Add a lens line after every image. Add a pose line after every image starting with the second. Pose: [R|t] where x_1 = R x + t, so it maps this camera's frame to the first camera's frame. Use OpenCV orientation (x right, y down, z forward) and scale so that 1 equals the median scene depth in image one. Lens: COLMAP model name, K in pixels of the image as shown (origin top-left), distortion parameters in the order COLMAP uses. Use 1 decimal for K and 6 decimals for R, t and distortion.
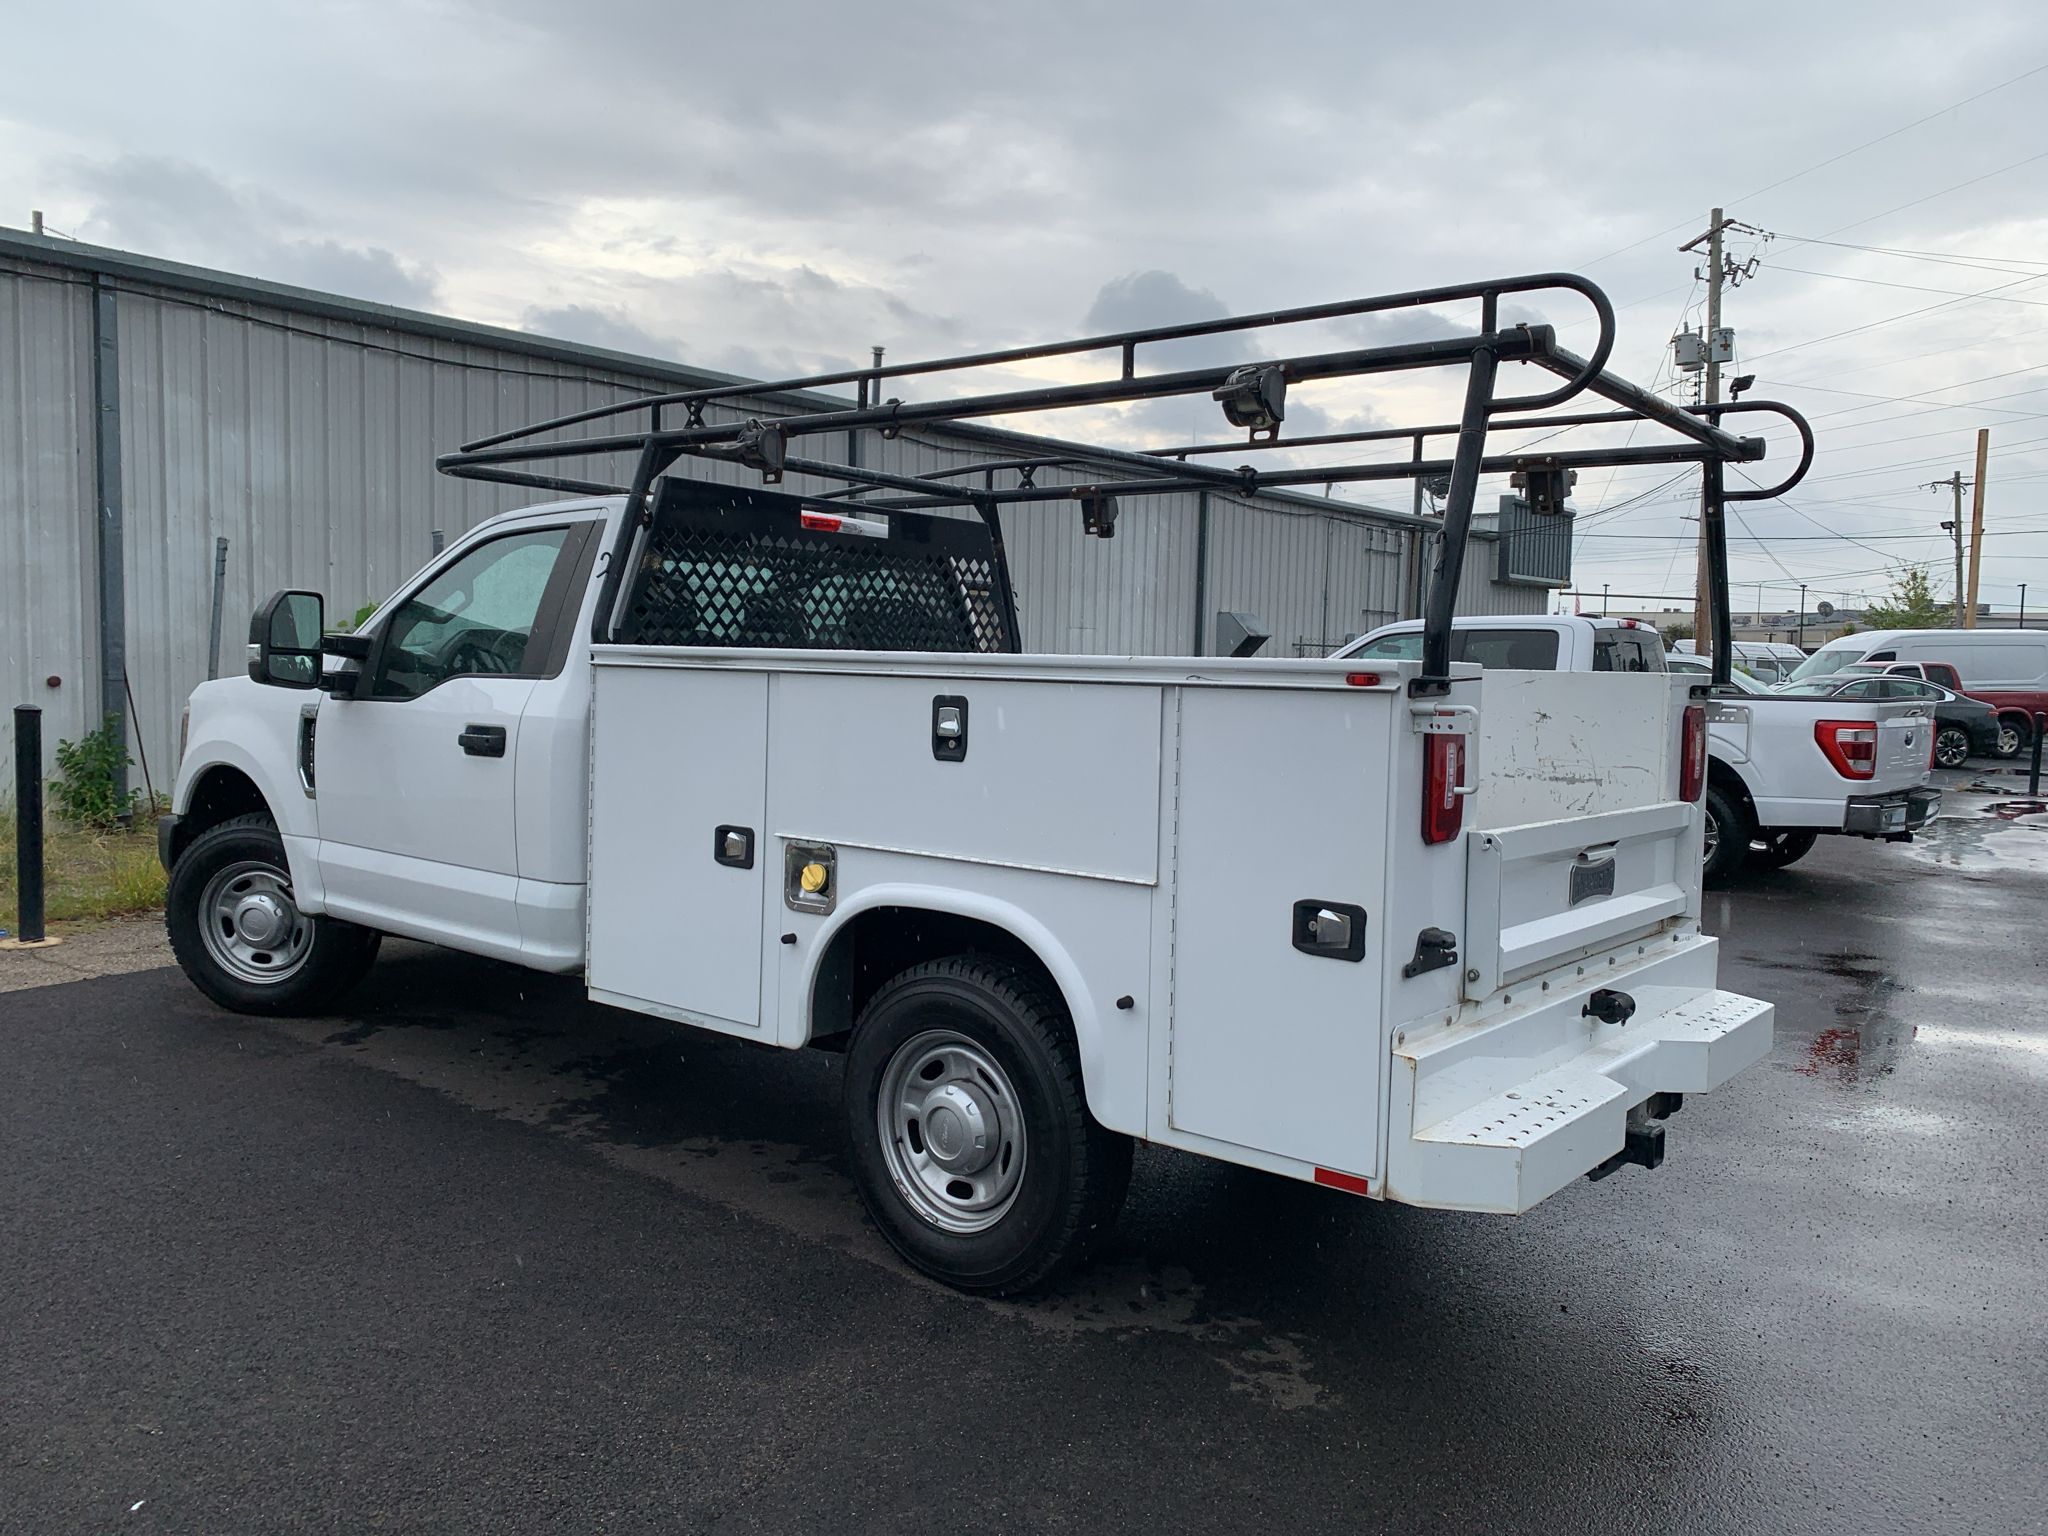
lens RADIAL K [[1558.9, 0, 1024.0], [0, 1558.9, 768.0], [0, 0, 1]] dist [0.041002, -0.002799]
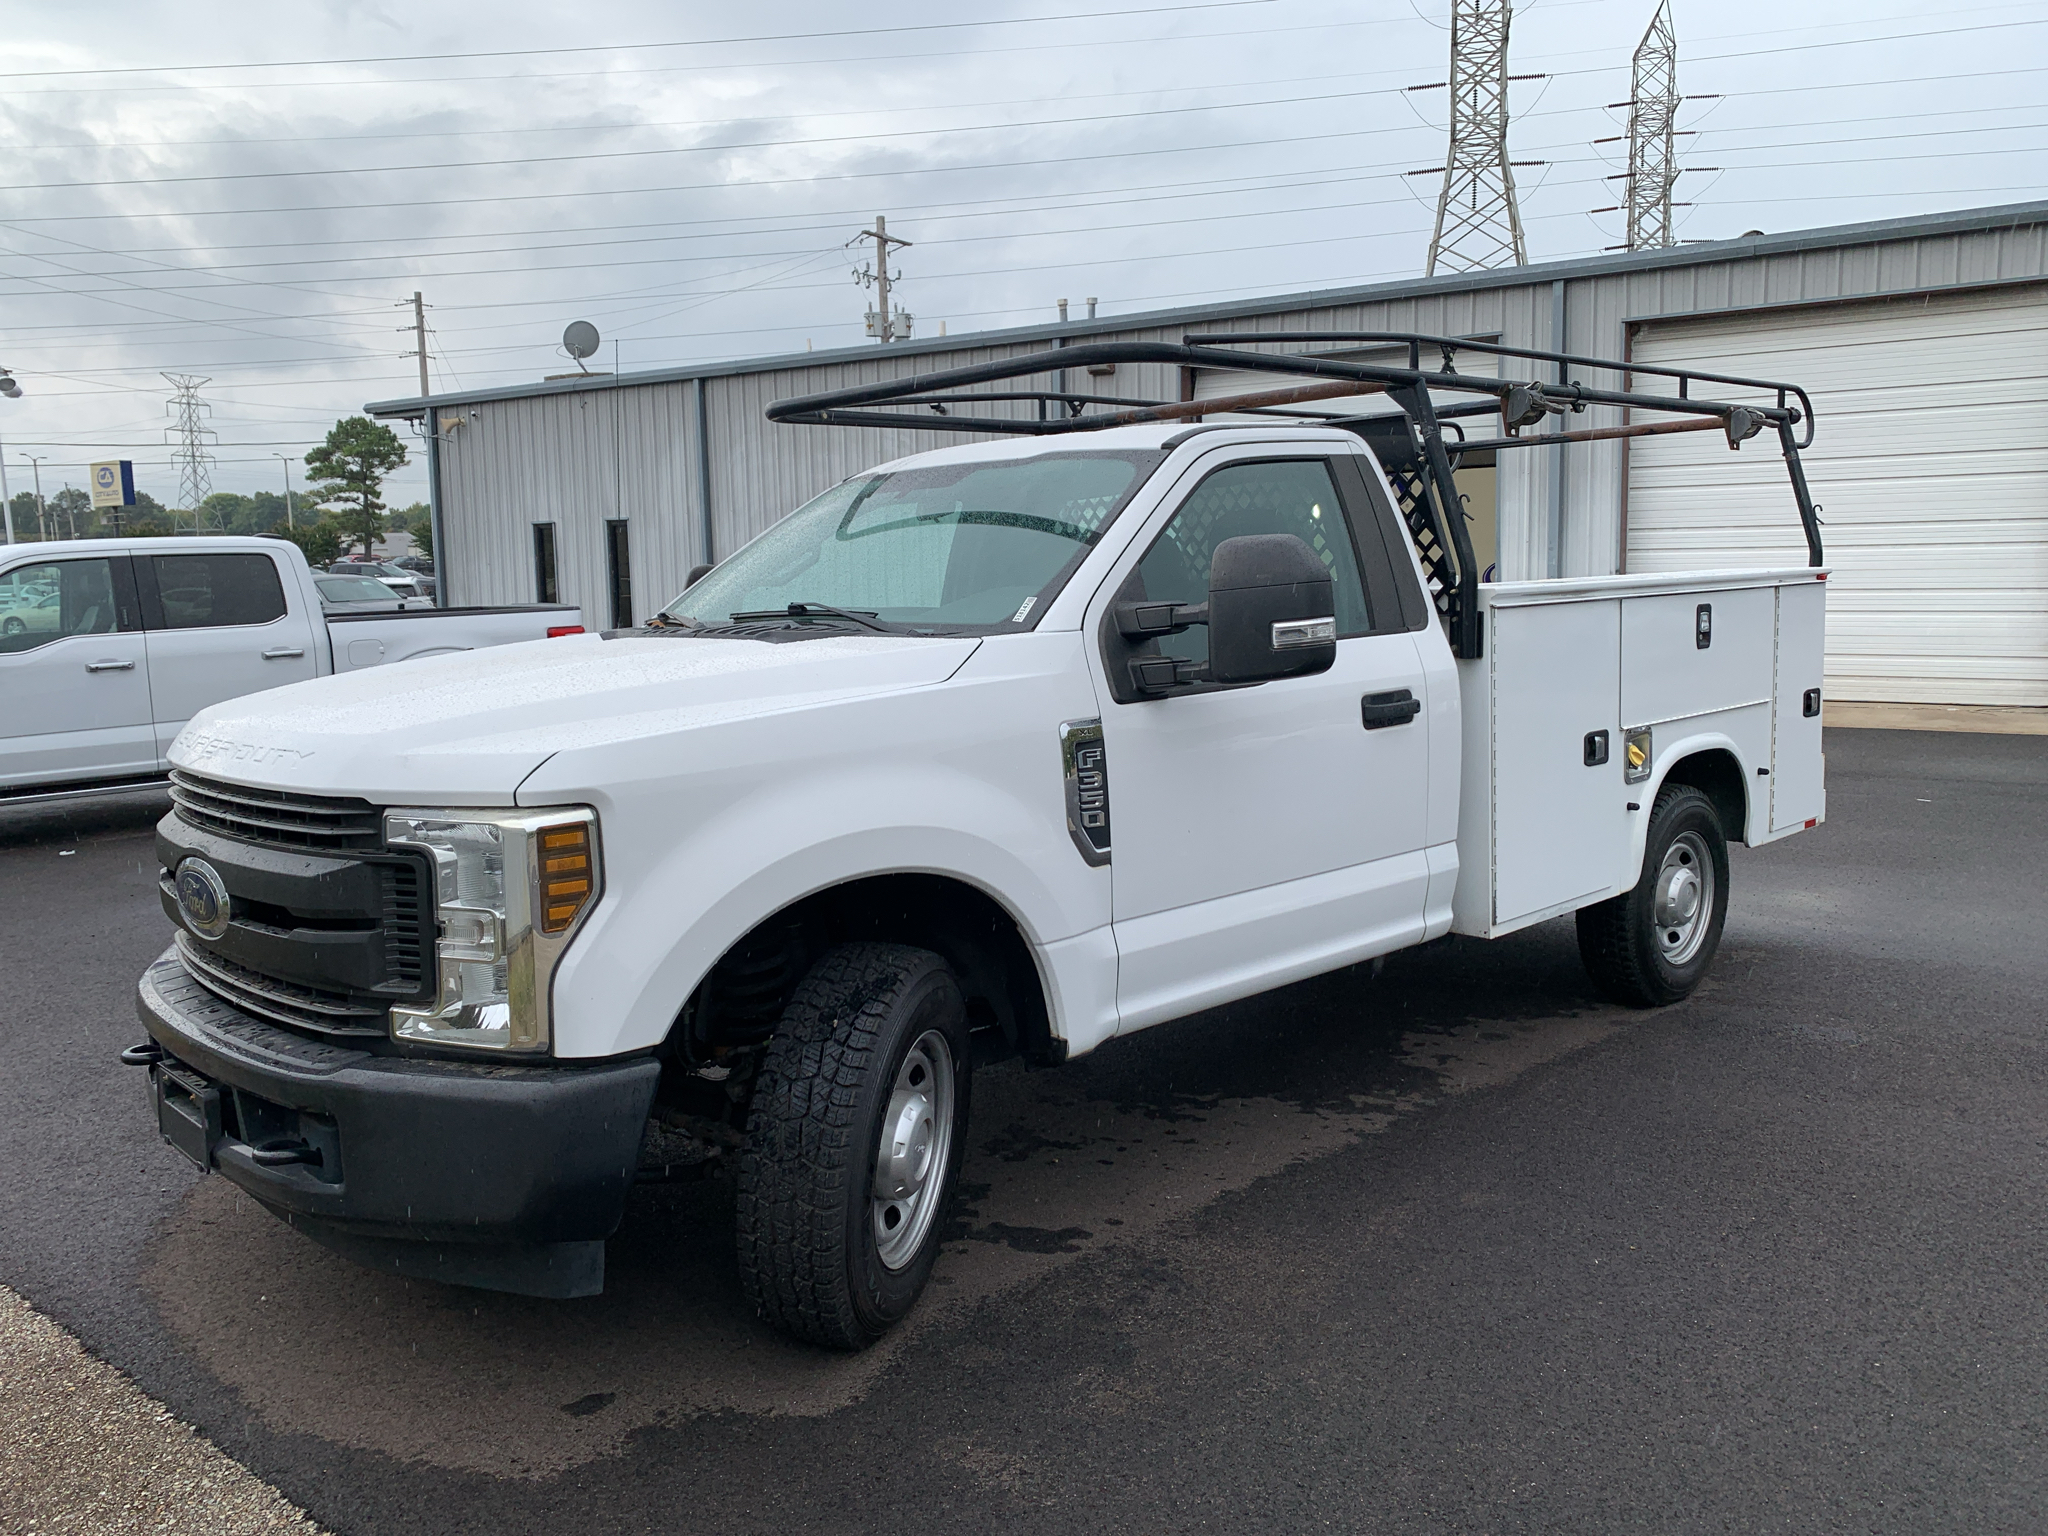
lens RADIAL K [[1567.2, 0, 1015.1], [0, 1567.2, 769.7], [0, 0, 1]] dist [0.057576, -0.094836]
pose [[0.135877, -0.156071, 0.978355, -1.437836], [0.098772, 0.984728, 0.143370, -0.151402], [-0.985790, 0.077153, 0.149217, 1.261559]]
